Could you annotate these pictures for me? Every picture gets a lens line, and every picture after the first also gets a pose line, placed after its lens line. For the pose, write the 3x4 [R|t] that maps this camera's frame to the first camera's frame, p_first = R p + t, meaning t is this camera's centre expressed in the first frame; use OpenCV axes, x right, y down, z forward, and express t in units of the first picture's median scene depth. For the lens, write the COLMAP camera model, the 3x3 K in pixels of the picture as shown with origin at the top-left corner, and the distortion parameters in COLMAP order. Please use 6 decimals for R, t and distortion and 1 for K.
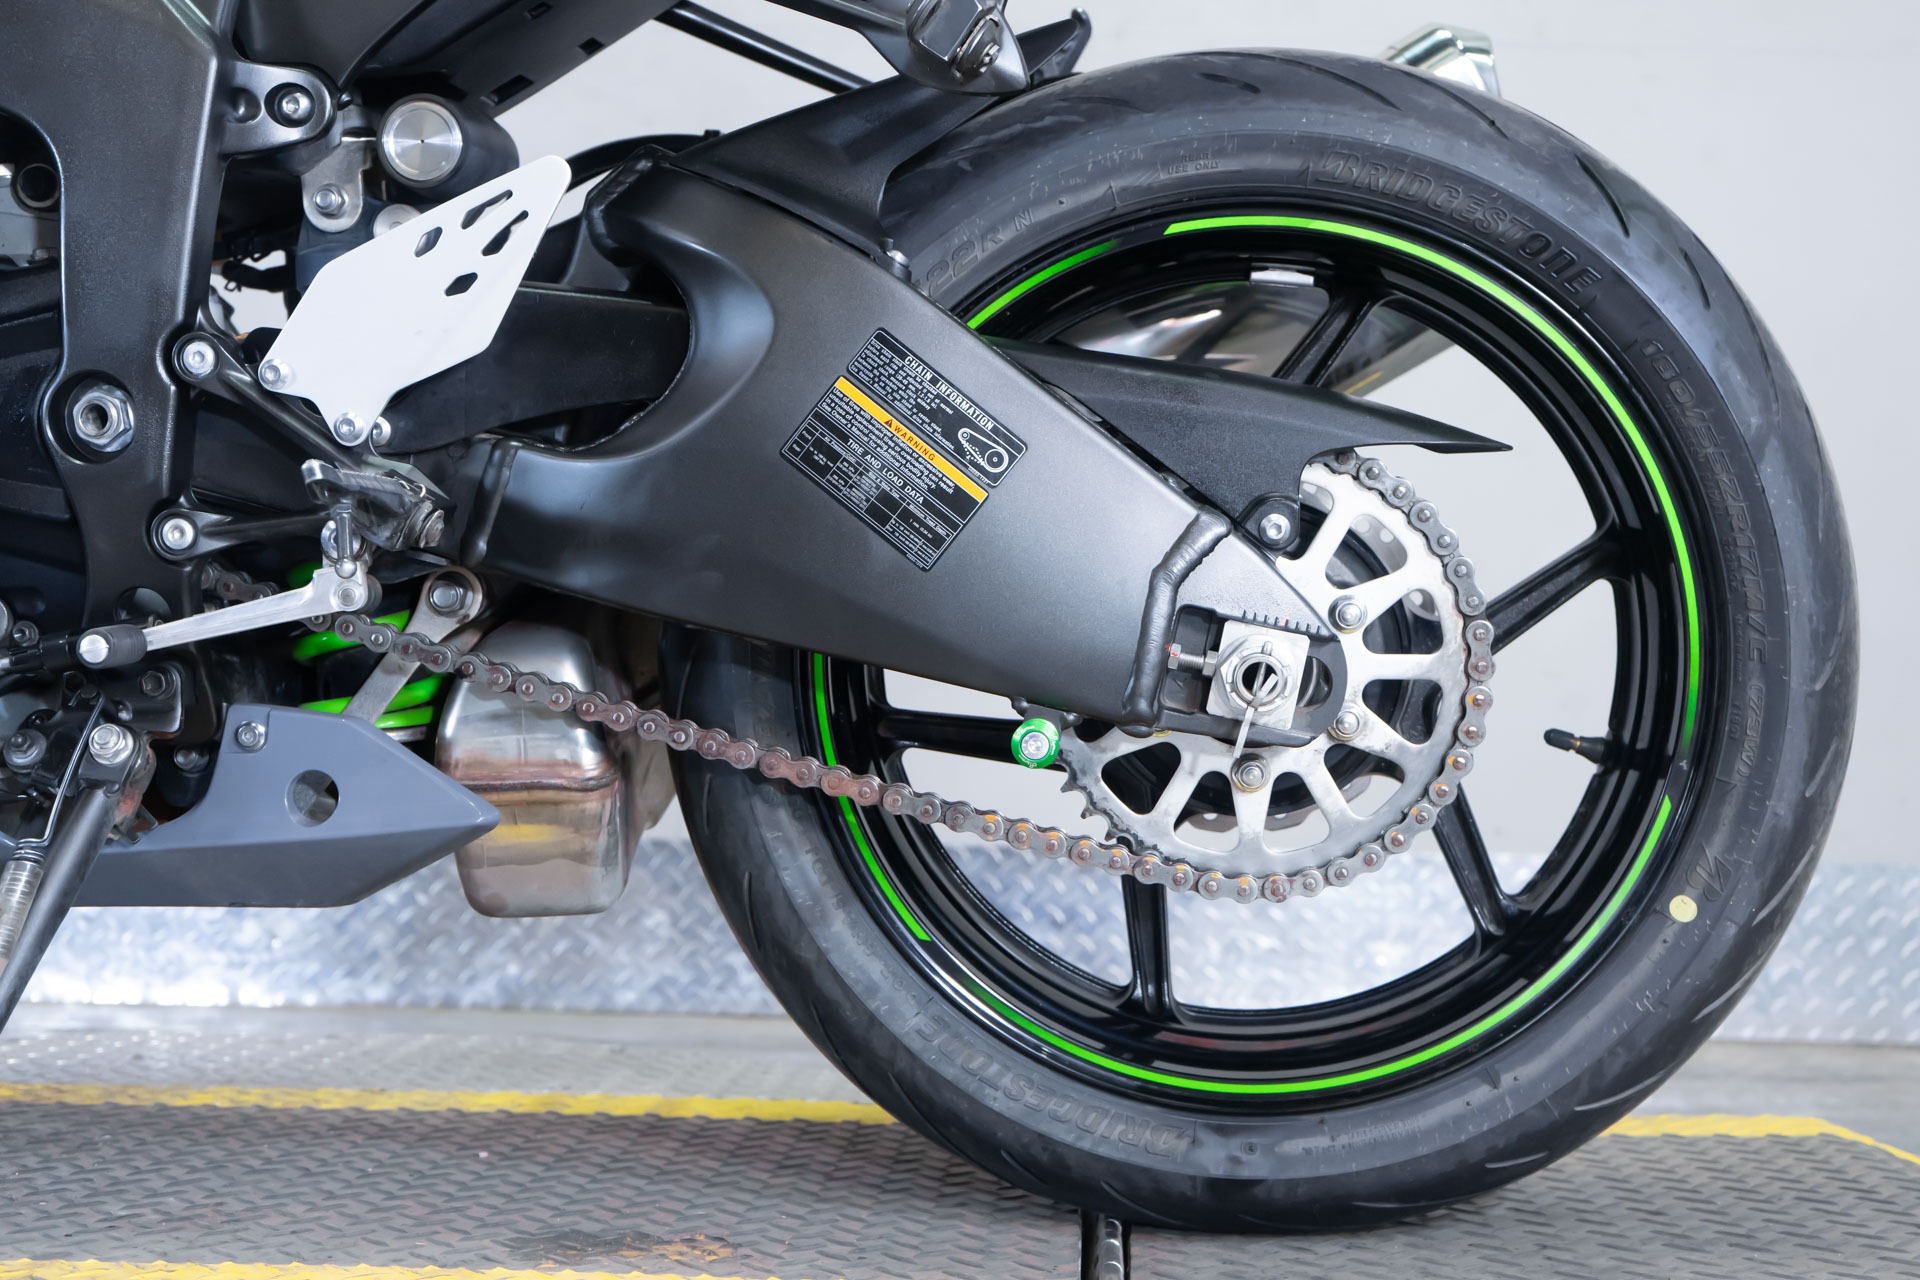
lens RADIAL K [[2595.4, 0, 951.5], [0, 2595.4, 630.3], [0, 0, 1]] dist [0.014891, 0.000000]
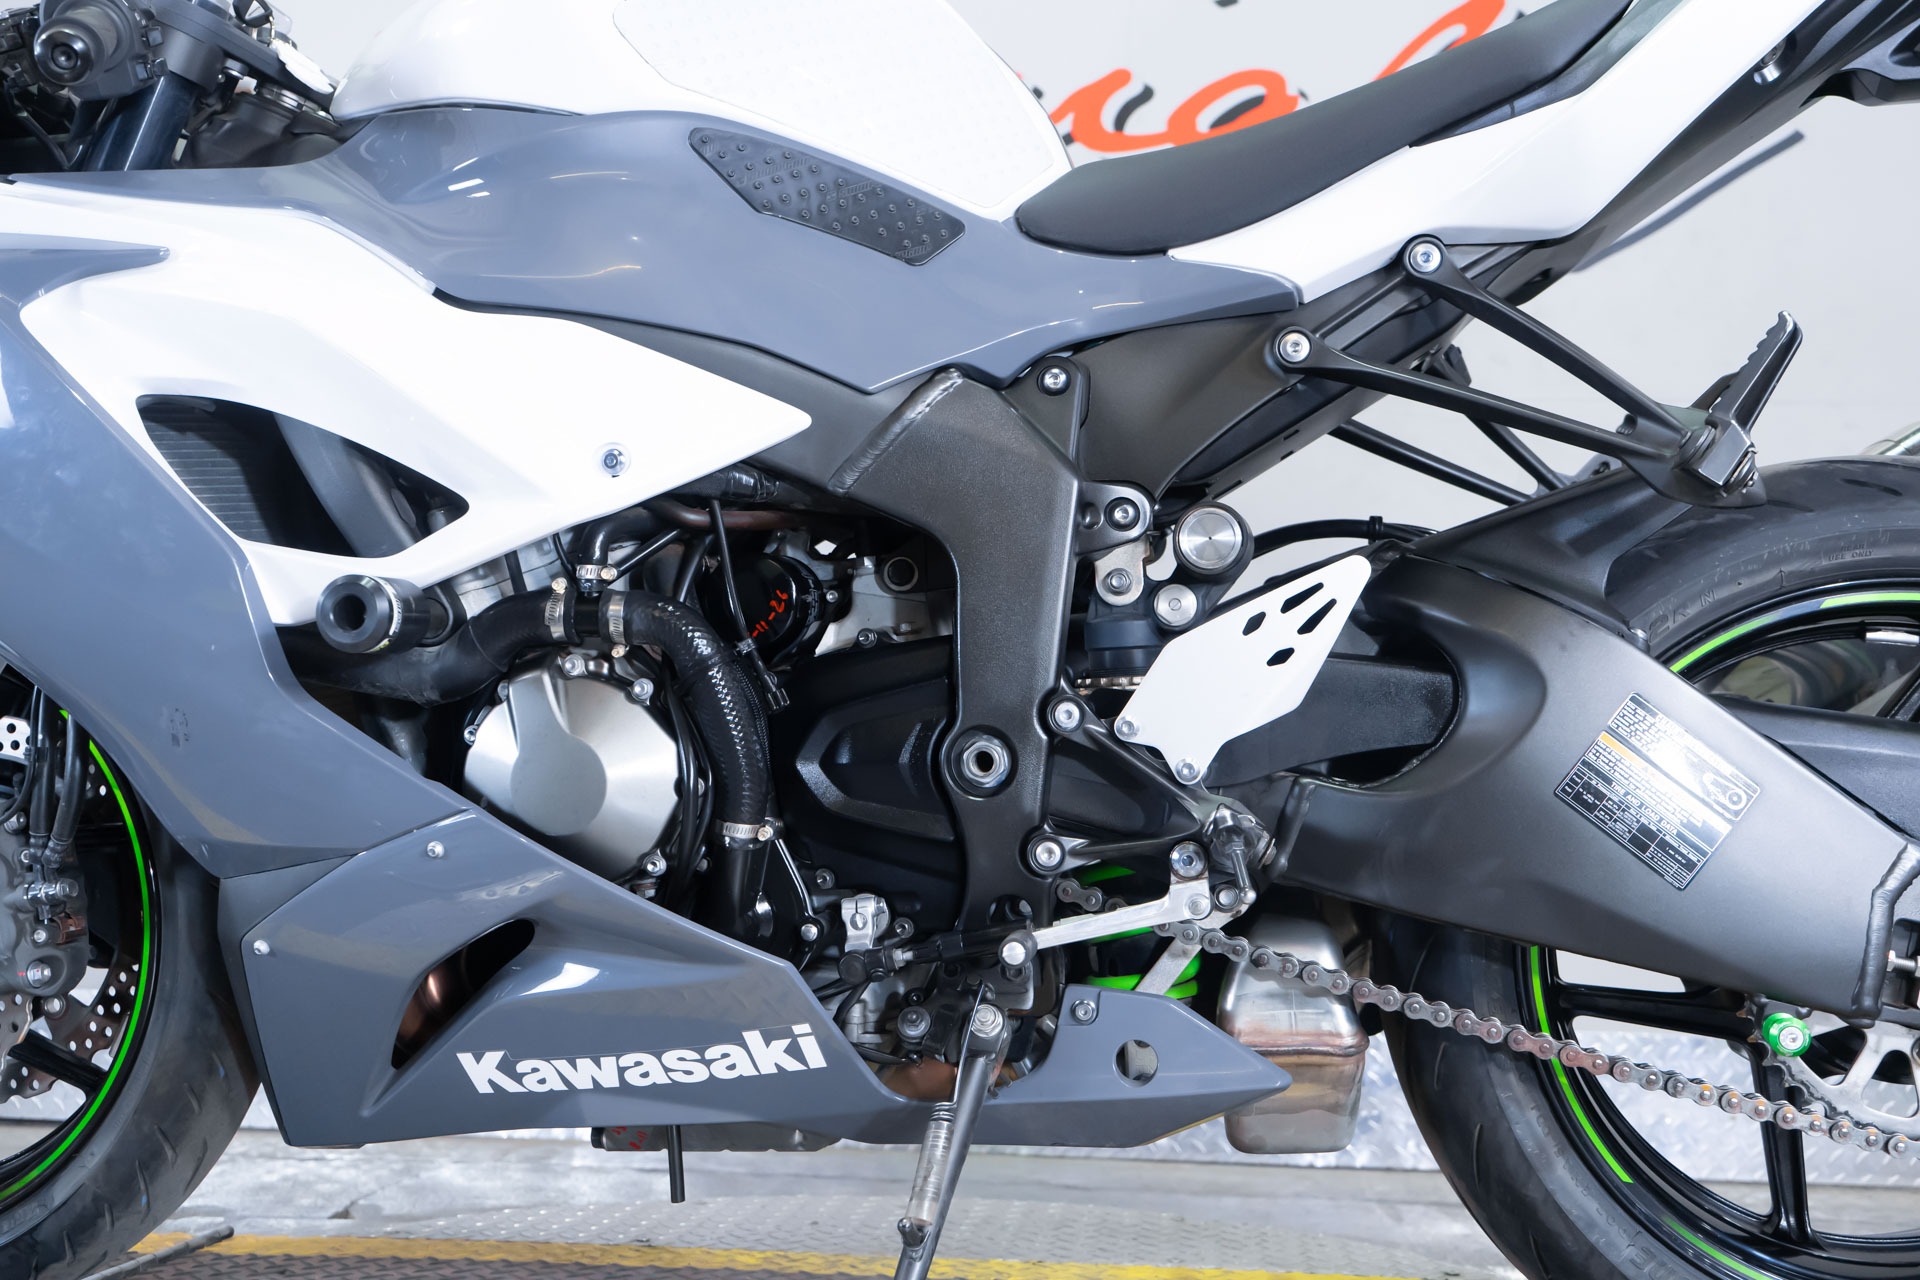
lens RADIAL K [[1921.9, 0, 951.1], [0, 1921.9, 622.4], [0, 0, 1]] dist [0.008633, 0.000000]
pose [[0.998024, -0.007233, -0.062413, -0.278699], [0.001350, 0.995590, -0.093799, -0.060076], [0.062817, 0.093530, 0.993633, 0.058947]]
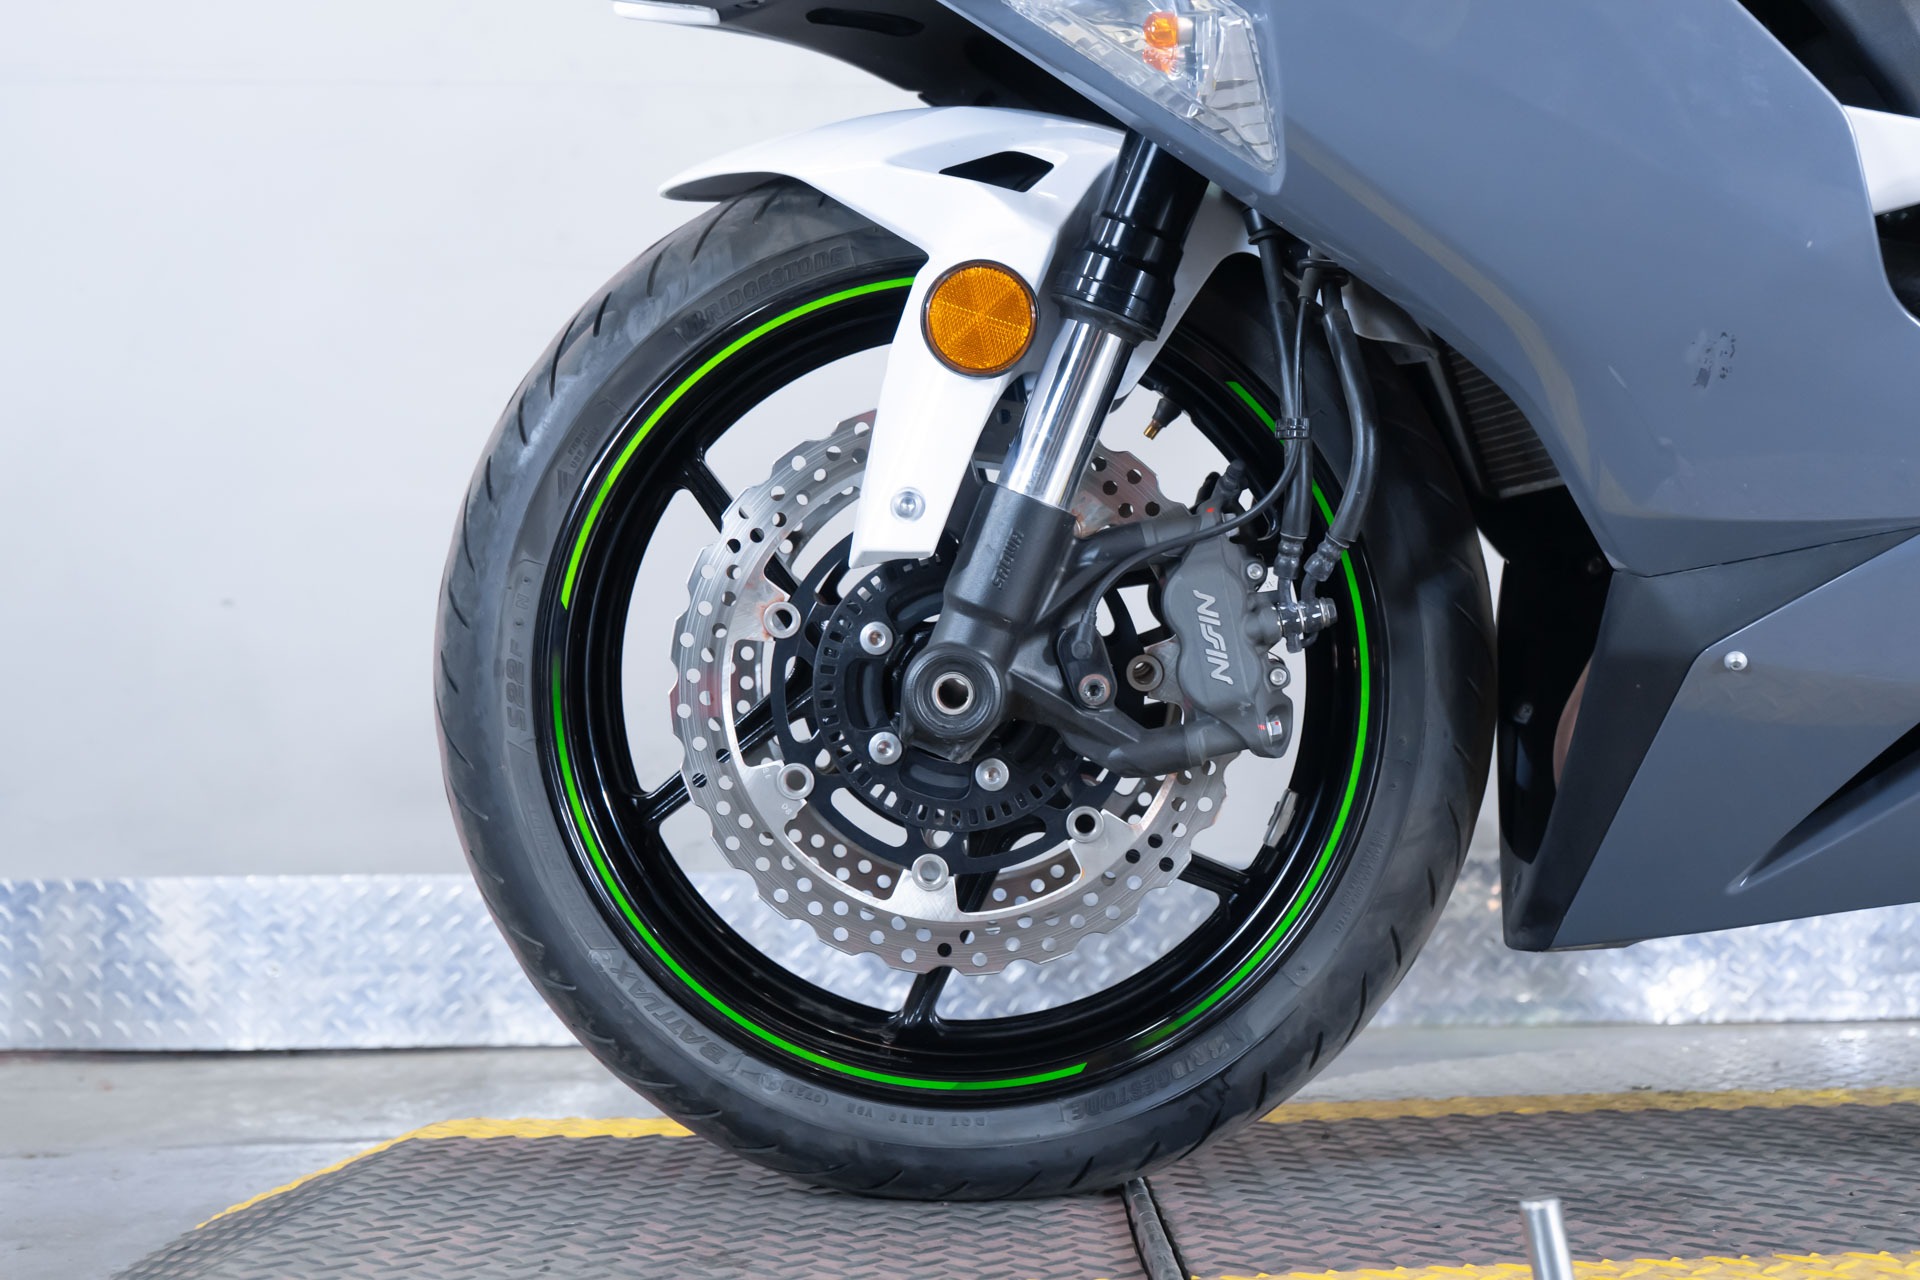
lens RADIAL K [[2410.9, 0, 1013.9], [0, 2410.9, 645.4], [0, 0, 1]] dist [0.011463, 0.000000]
pose [[0.995955, -0.035792, 0.082419, -1.032673], [0.036979, 0.999232, -0.012928, 0.007176], [-0.081893, 0.015923, 0.996514, 0.122139]]
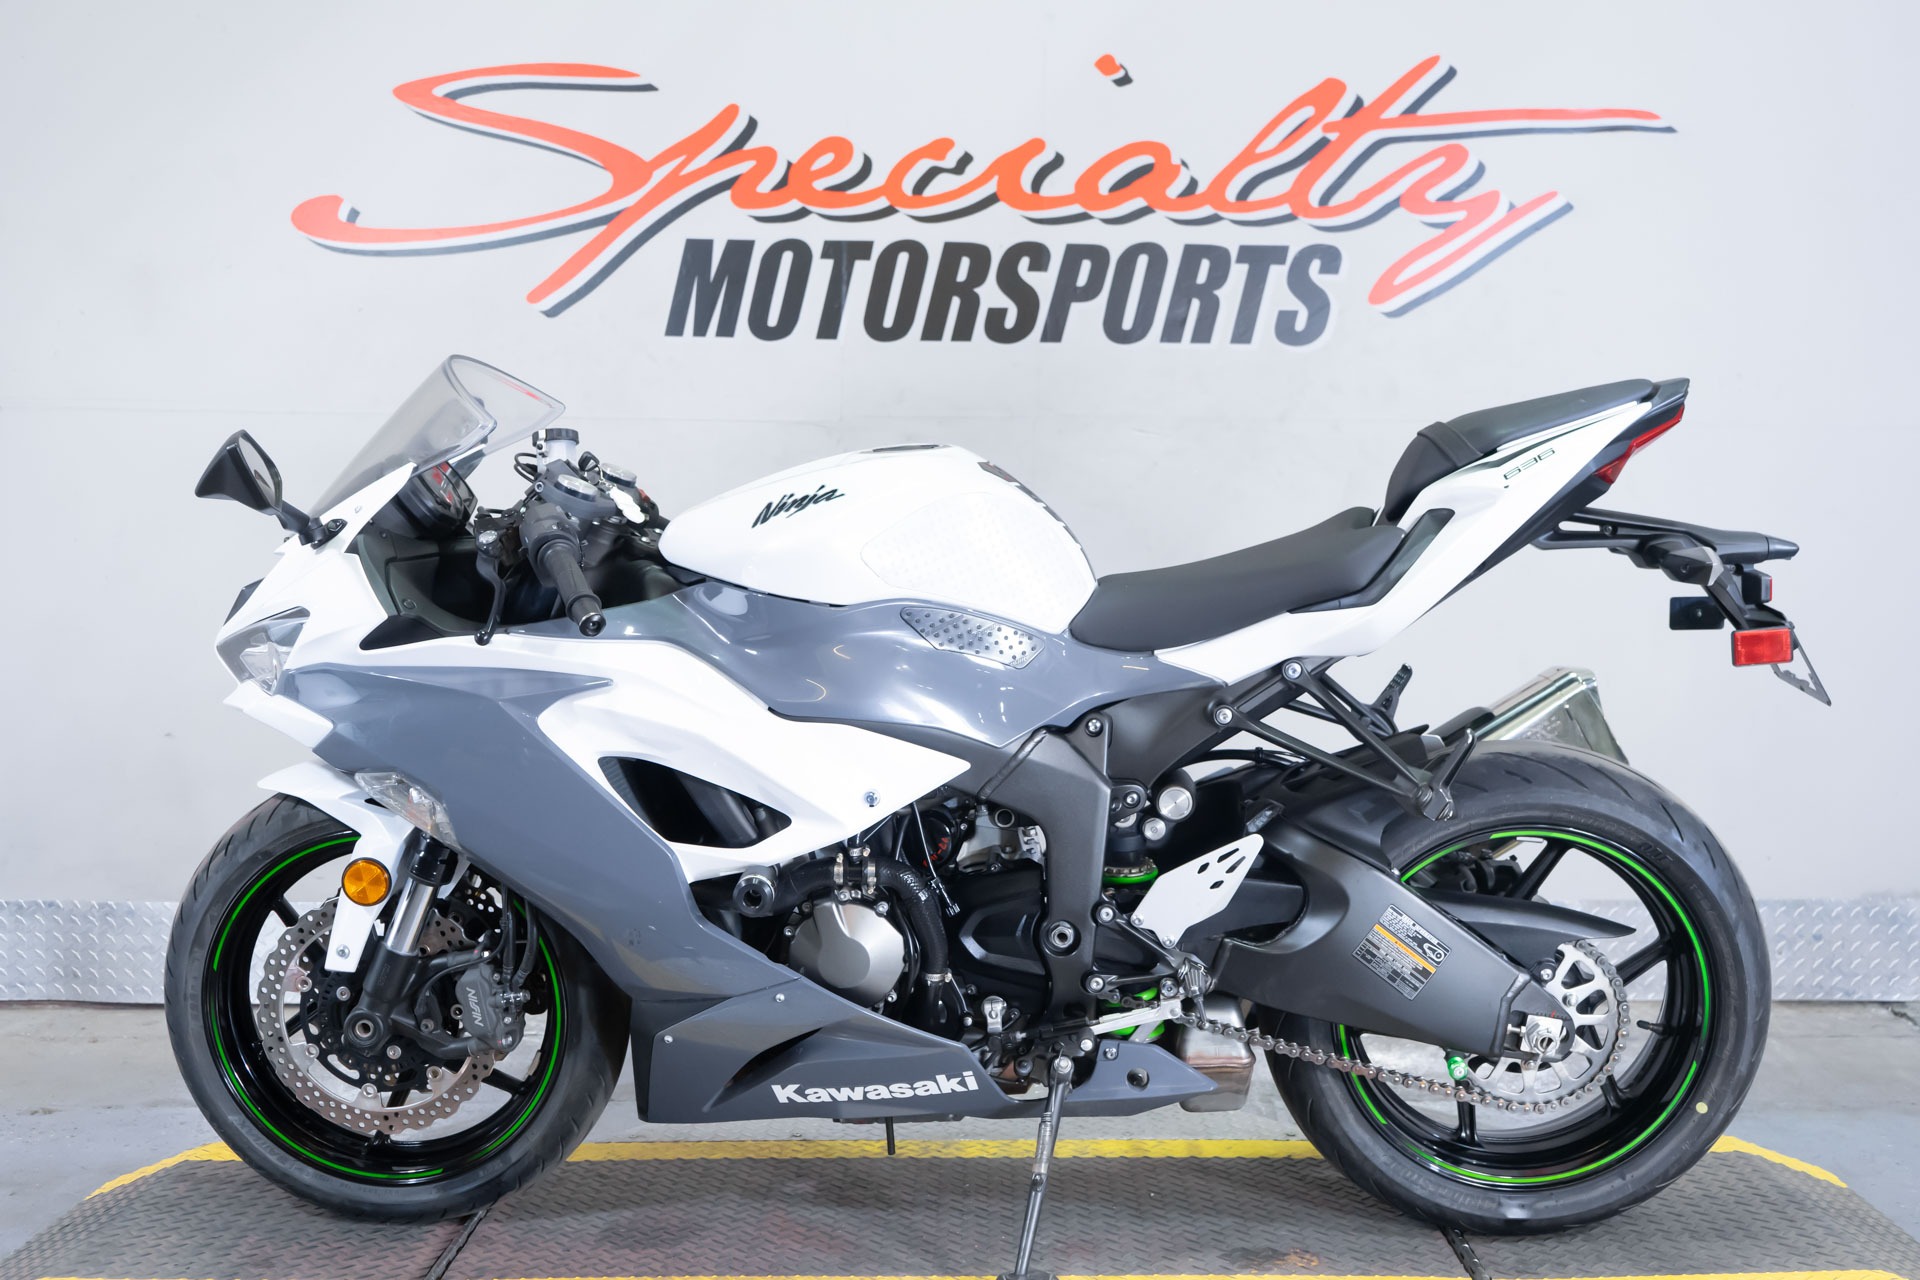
lens RADIAL K [[2165.4, 0, 965.3], [0, 2165.4, 633.9], [0, 0, 1]] dist [0.018750, 0.000000]
pose [[0.998668, -0.024684, 0.045309, -0.491871], [0.020417, 0.995519, 0.092335, -0.539680], [-0.047385, -0.091287, 0.994697, -0.958152]]
